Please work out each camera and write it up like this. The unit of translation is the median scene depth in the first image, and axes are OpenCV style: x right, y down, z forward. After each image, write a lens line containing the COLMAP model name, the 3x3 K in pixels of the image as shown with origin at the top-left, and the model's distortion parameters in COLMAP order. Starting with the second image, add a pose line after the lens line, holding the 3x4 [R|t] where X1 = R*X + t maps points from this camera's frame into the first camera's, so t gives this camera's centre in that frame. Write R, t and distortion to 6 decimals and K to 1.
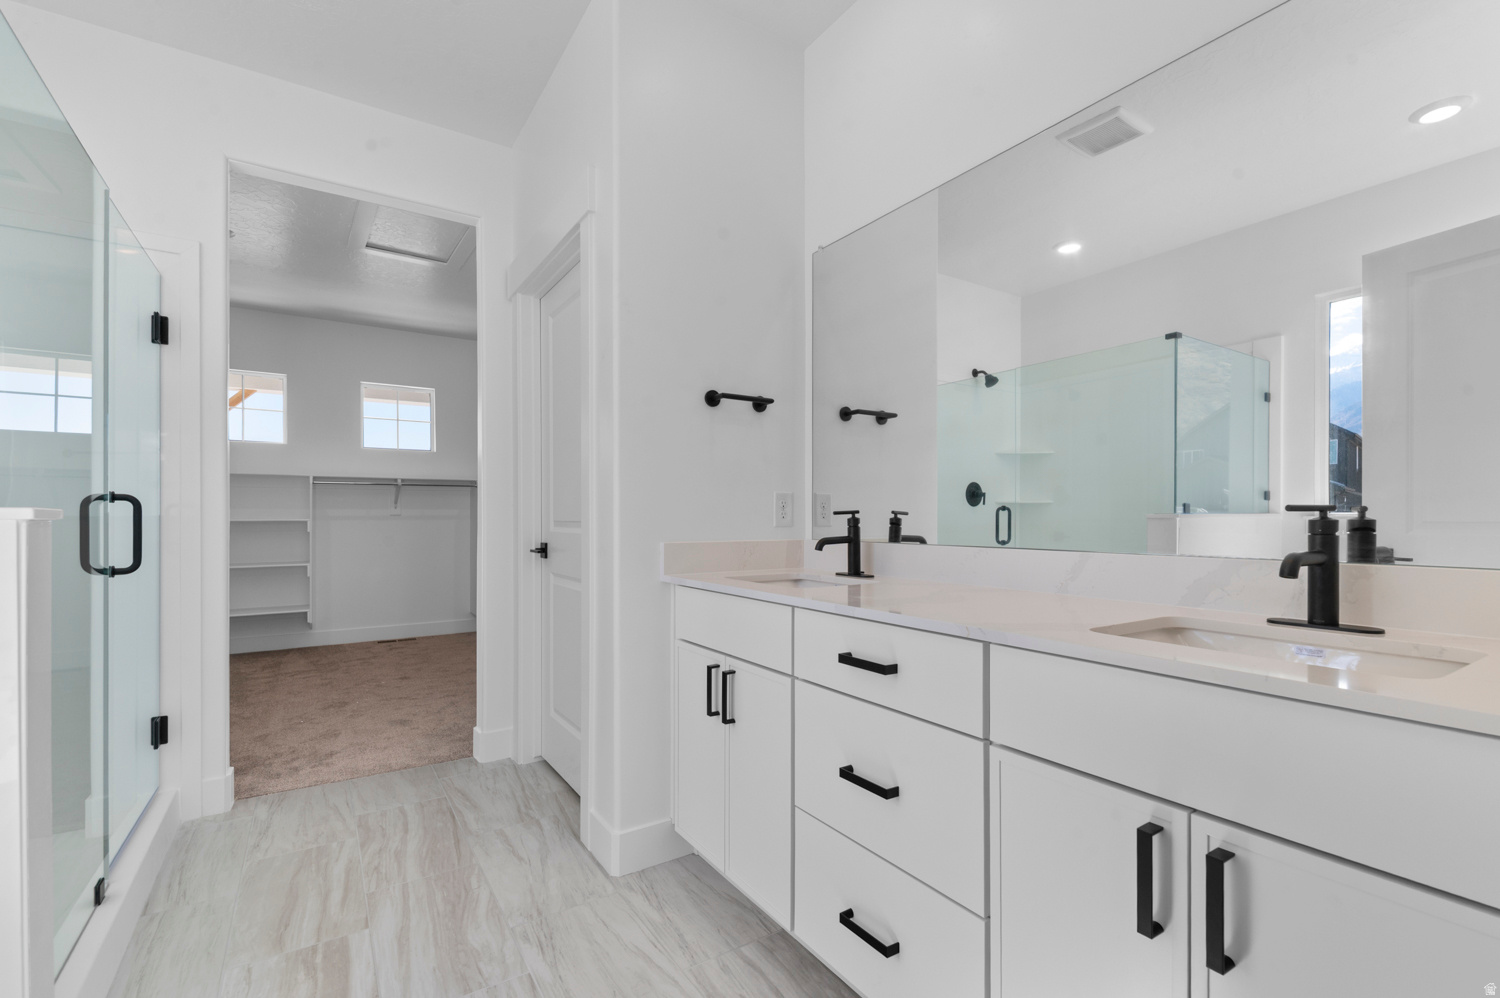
lens RADIAL K [[657.2, 0, 763.5], [0, 657.2, 514.0], [0, 0, 1]] dist [0.001400, -0.001094]
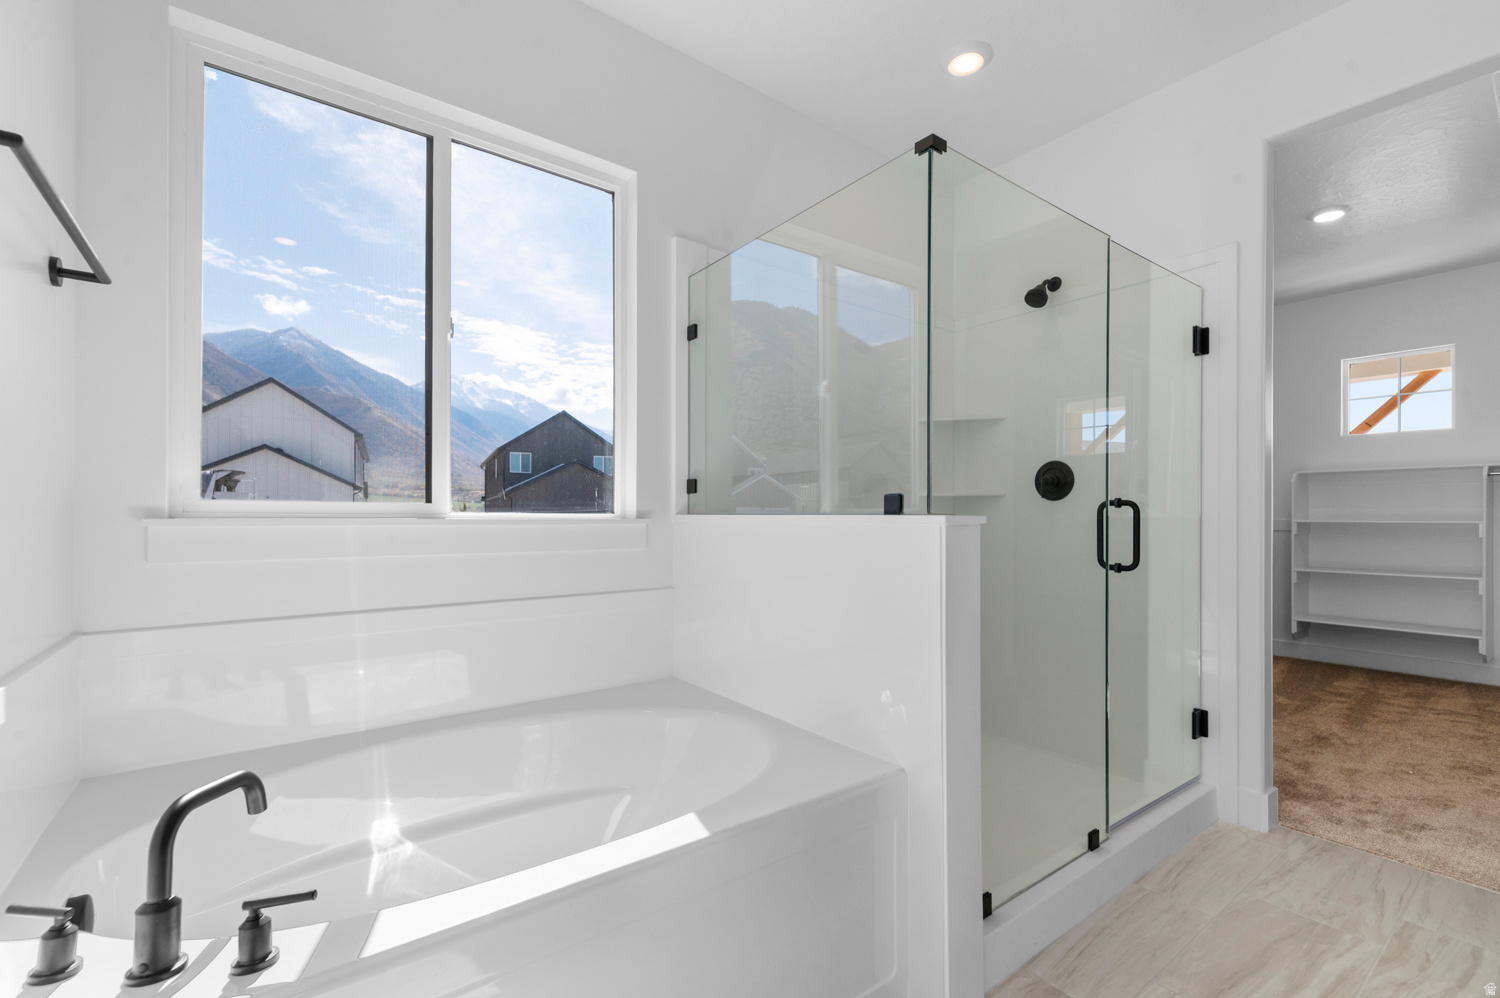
lens RADIAL K [[657.2, 0, 763.5], [0, 657.2, 514.0], [0, 0, 1]] dist [0.001400, -0.001094]
pose [[0.062001, -0.002342, -0.998073, 0.082912], [0.003380, 0.999992, -0.002136, -0.004528], [0.998070, -0.003241, 0.062008, 0.224707]]
